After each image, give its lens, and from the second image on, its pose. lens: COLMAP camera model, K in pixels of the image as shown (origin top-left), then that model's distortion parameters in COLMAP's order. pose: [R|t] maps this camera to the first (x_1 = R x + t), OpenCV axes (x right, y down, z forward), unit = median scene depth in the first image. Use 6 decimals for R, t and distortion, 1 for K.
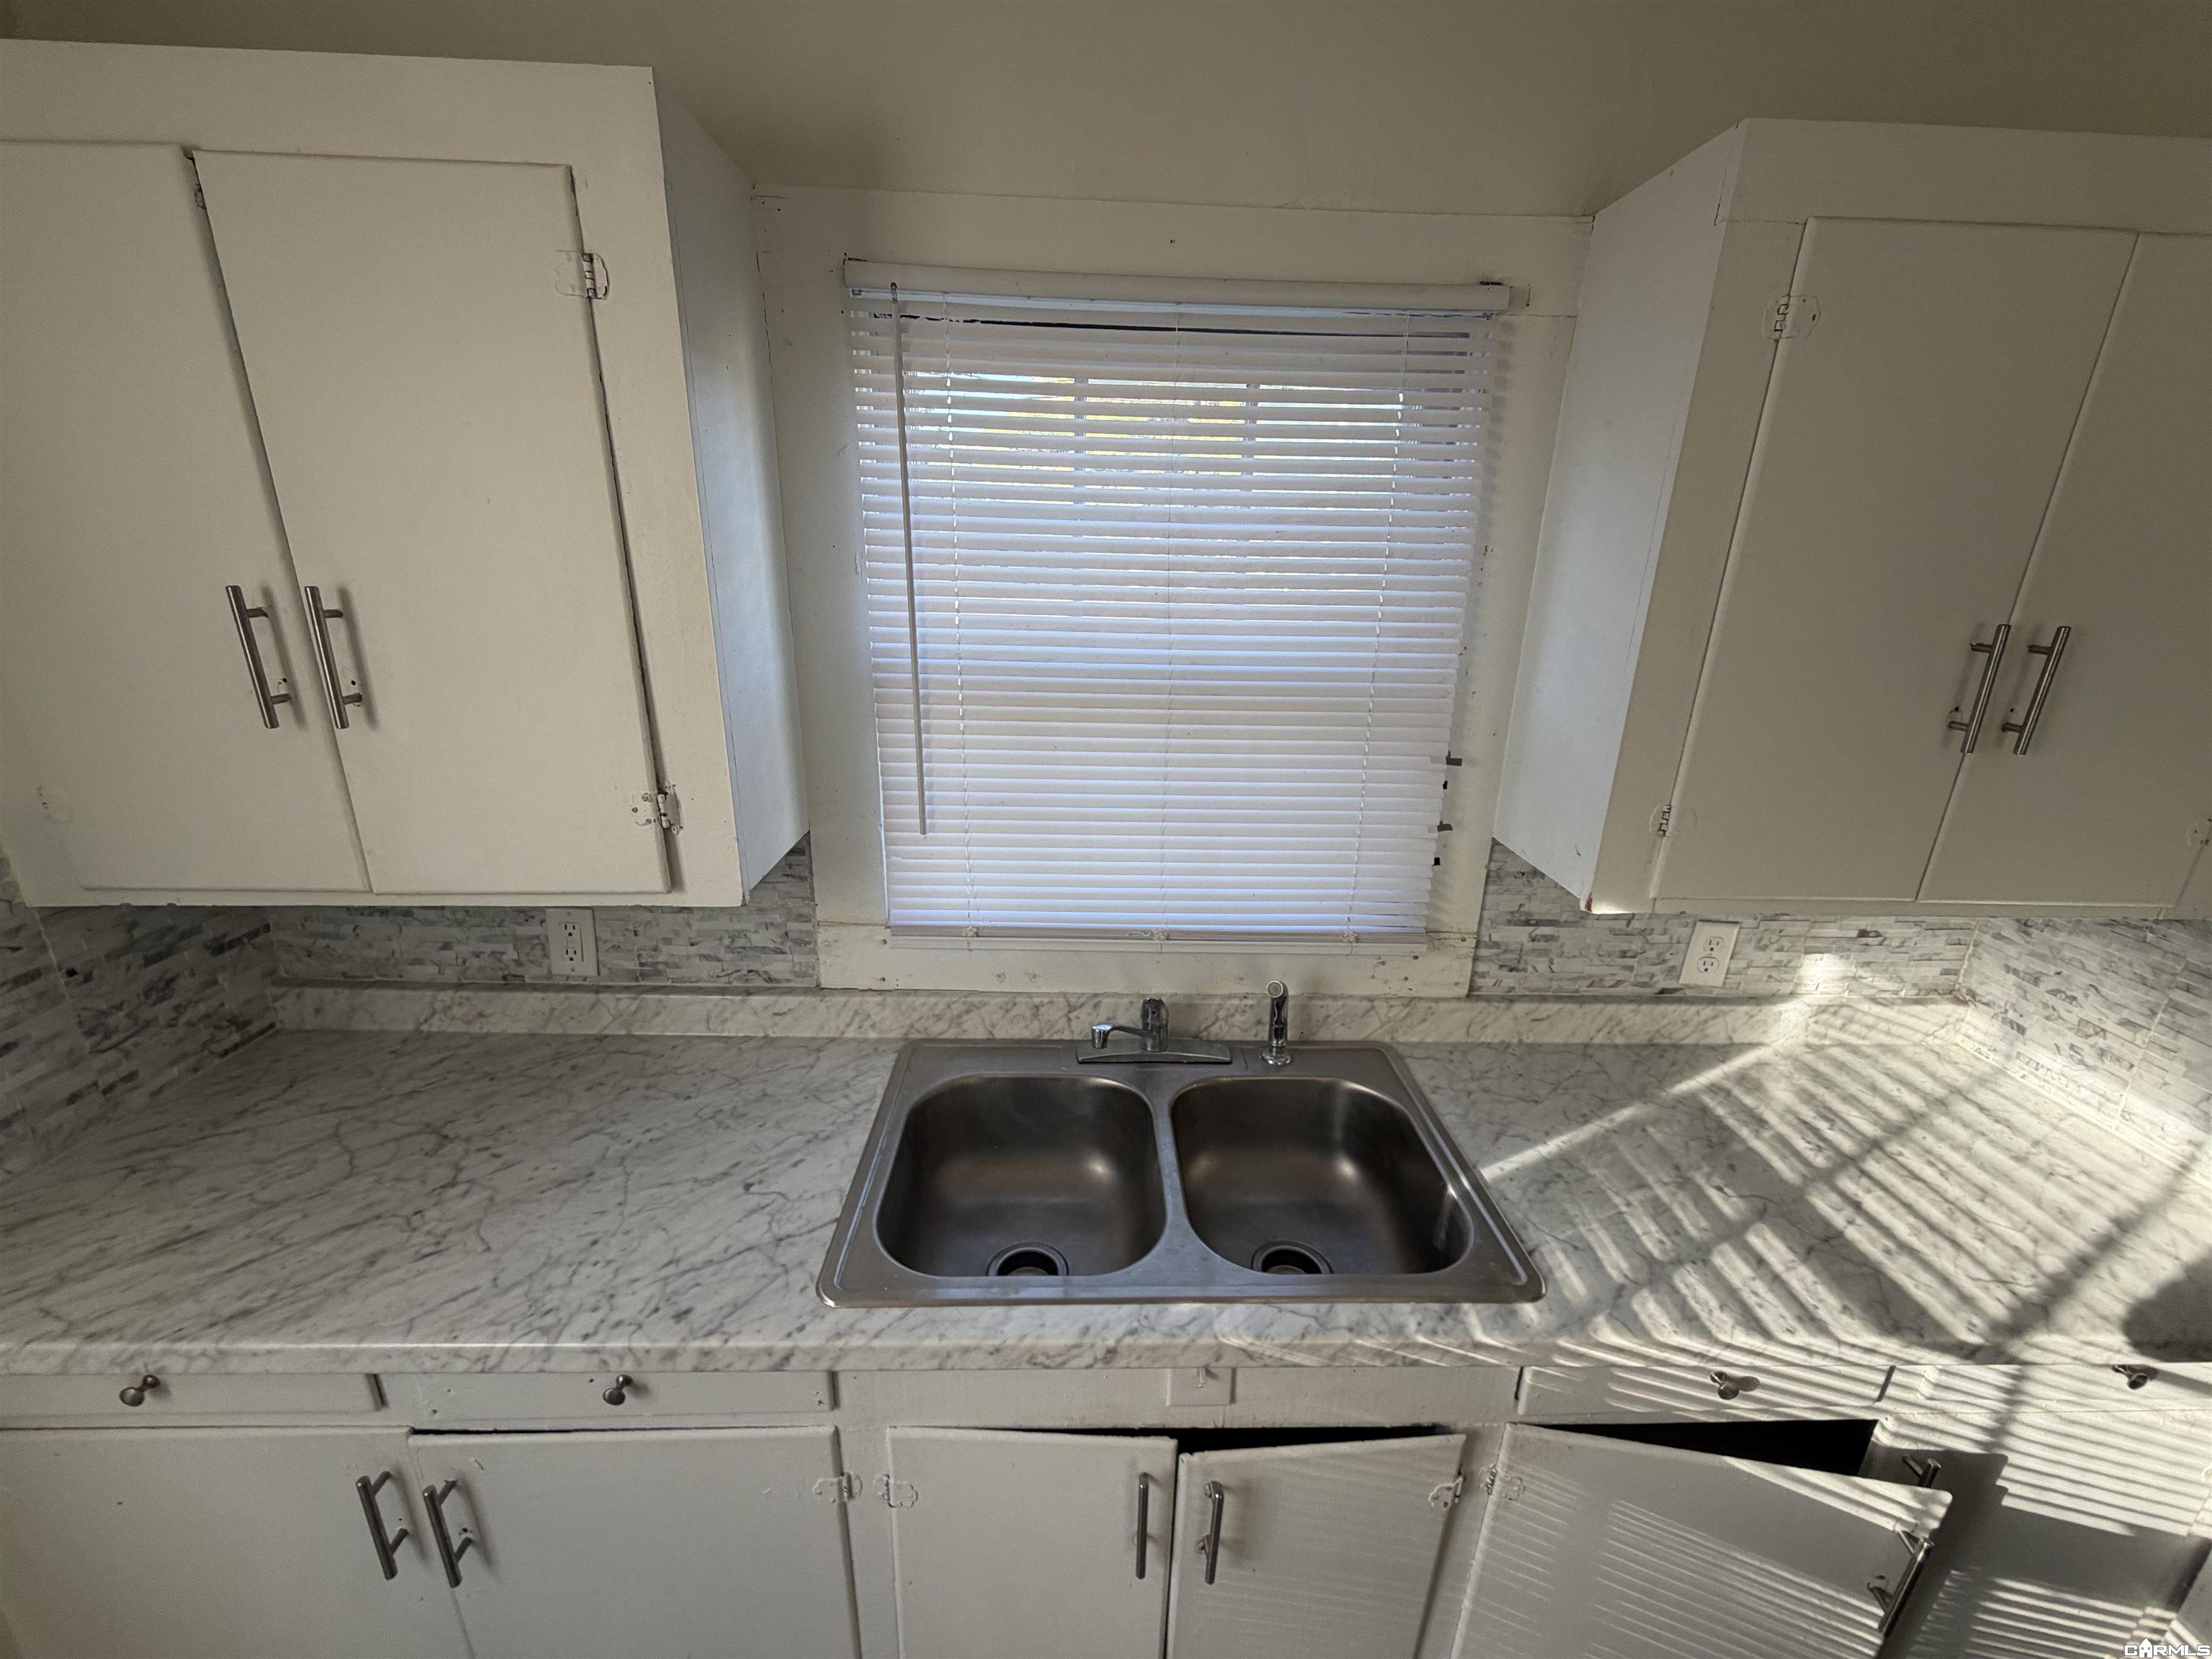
lens RADIAL K [[879.1, 0, 1111.2], [0, 879.1, 838.8], [0, 0, 1]] dist [0.000074, 0.000258]
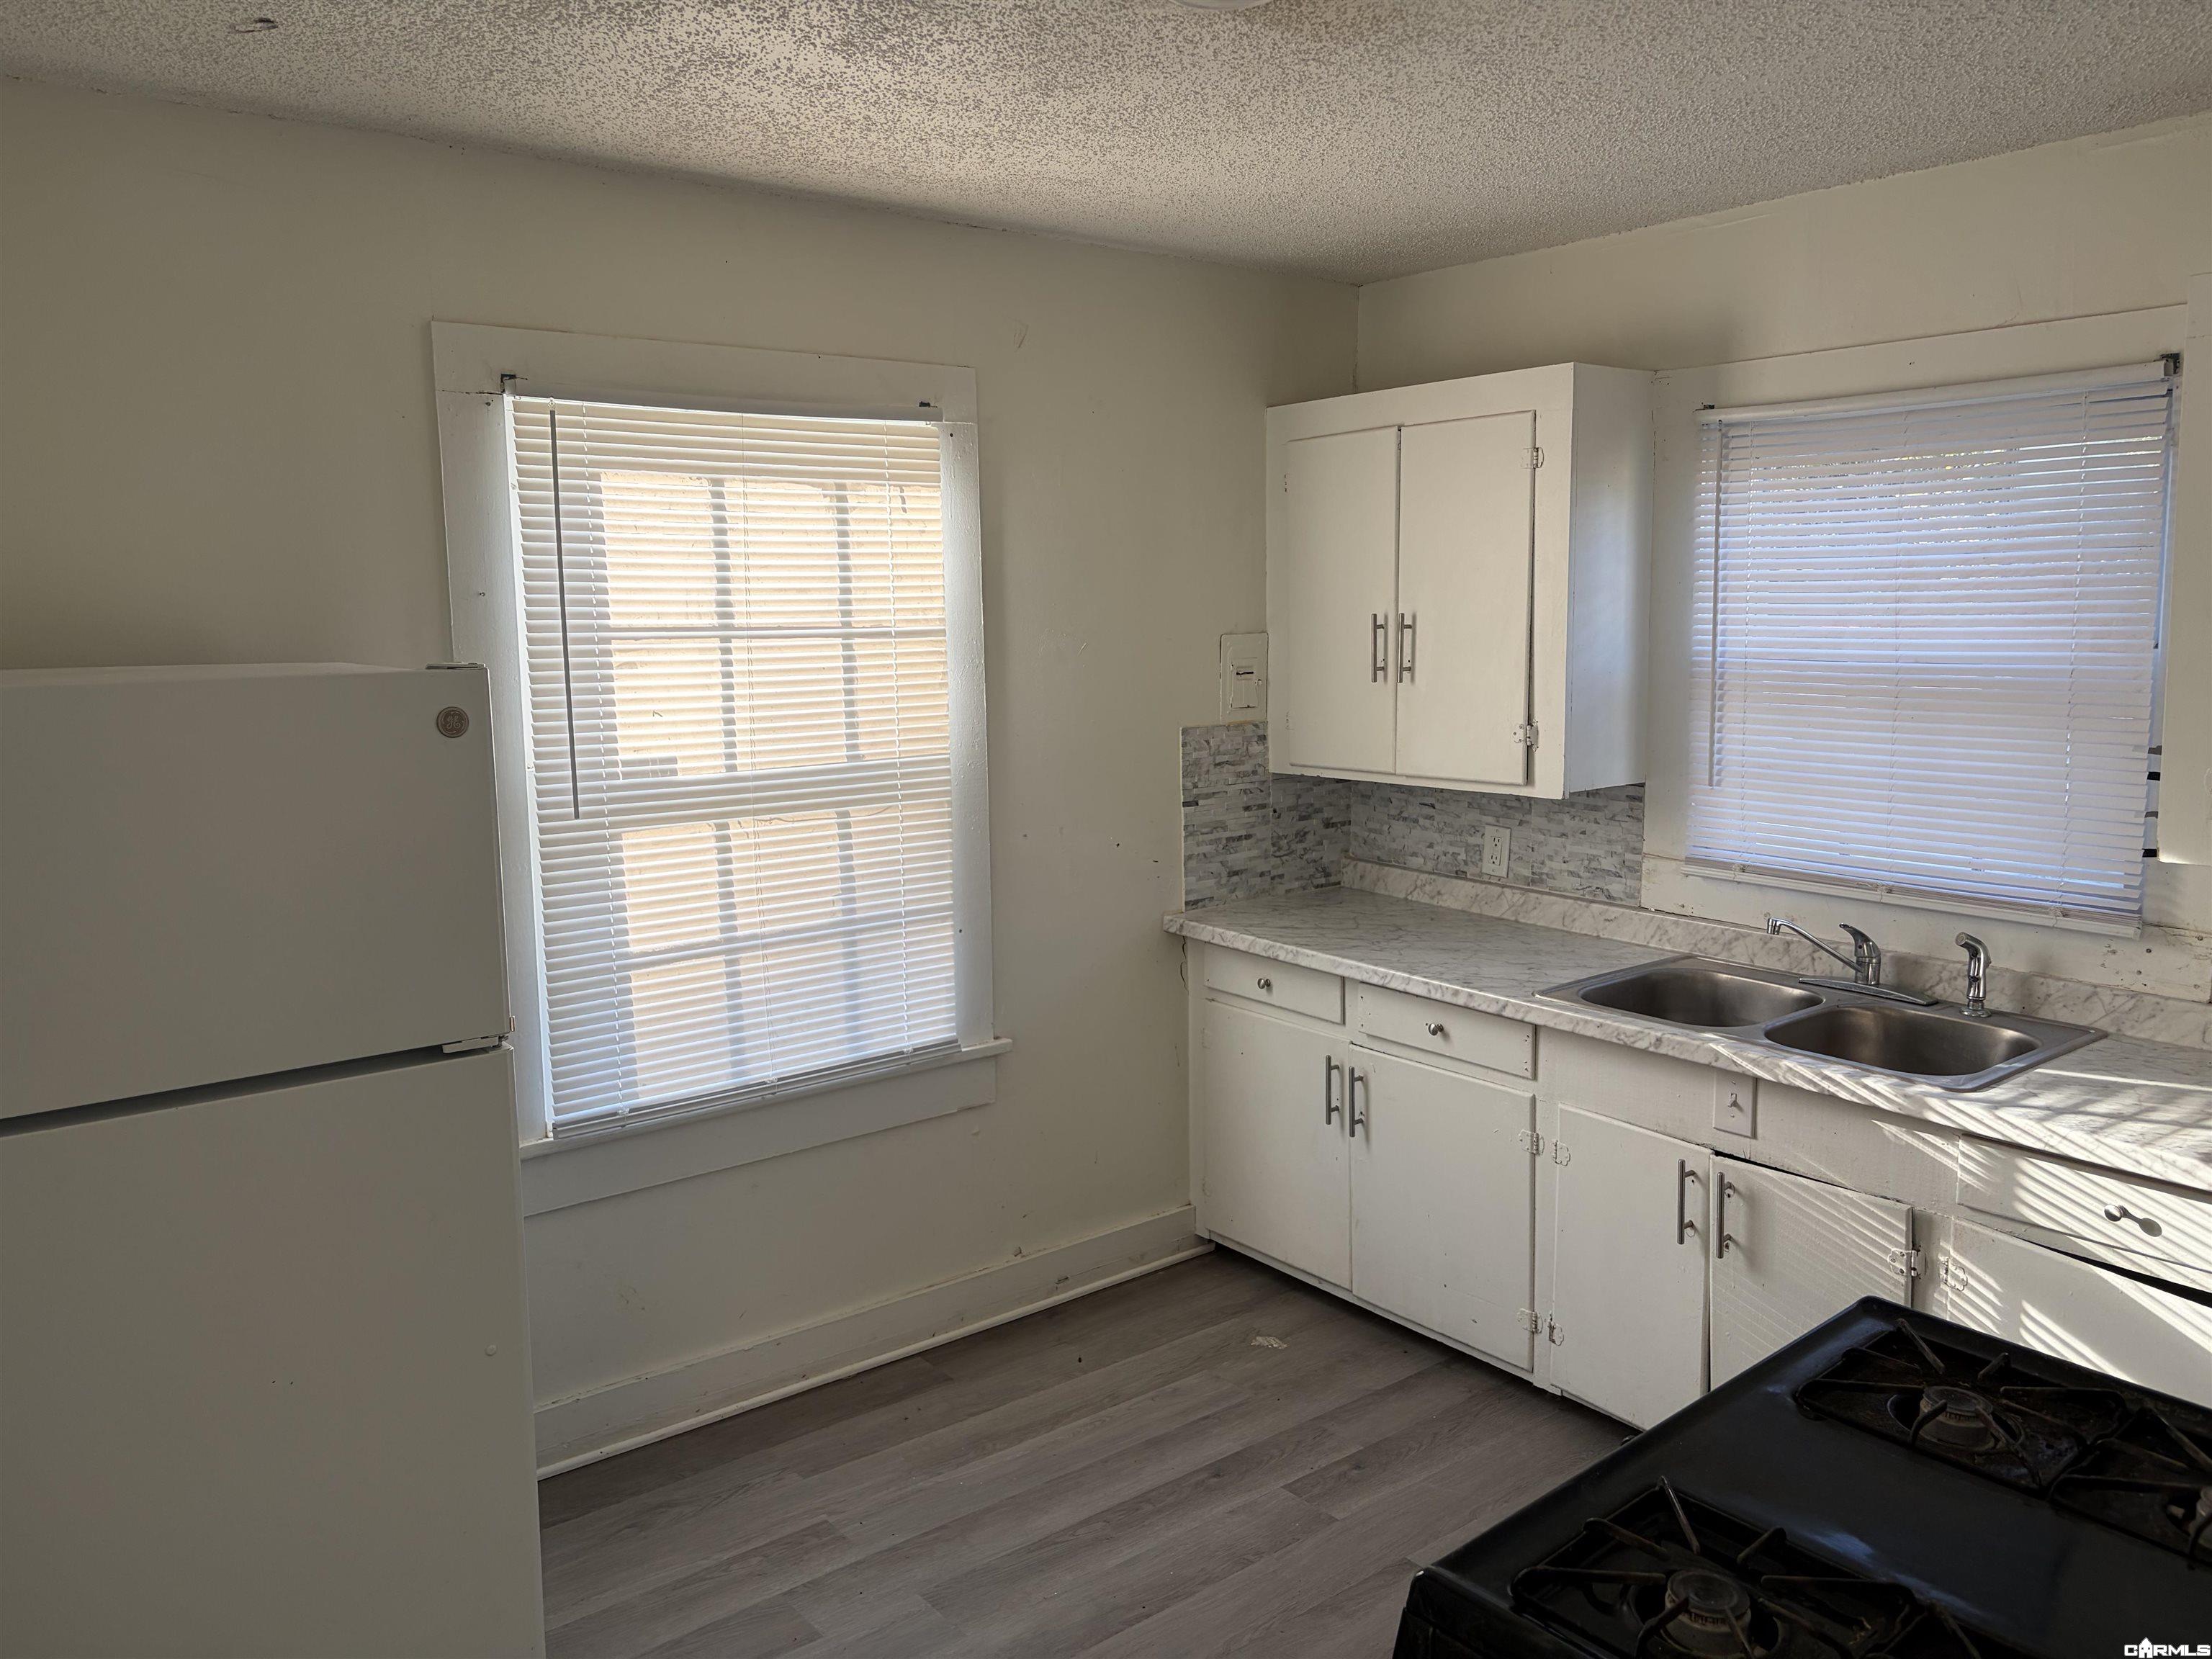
lens RADIAL K [[1671.7, 0, 1114.6], [0, 1671.7, 814.8], [0, 0, 1]] dist [0.007542, -0.000582]
pose [[0.597550, 0.073815, -0.798427, 1.288710], [-0.215020, 0.974035, -0.070873, 0.415292], [0.772464, 0.214028, 0.597906, -1.225979]]
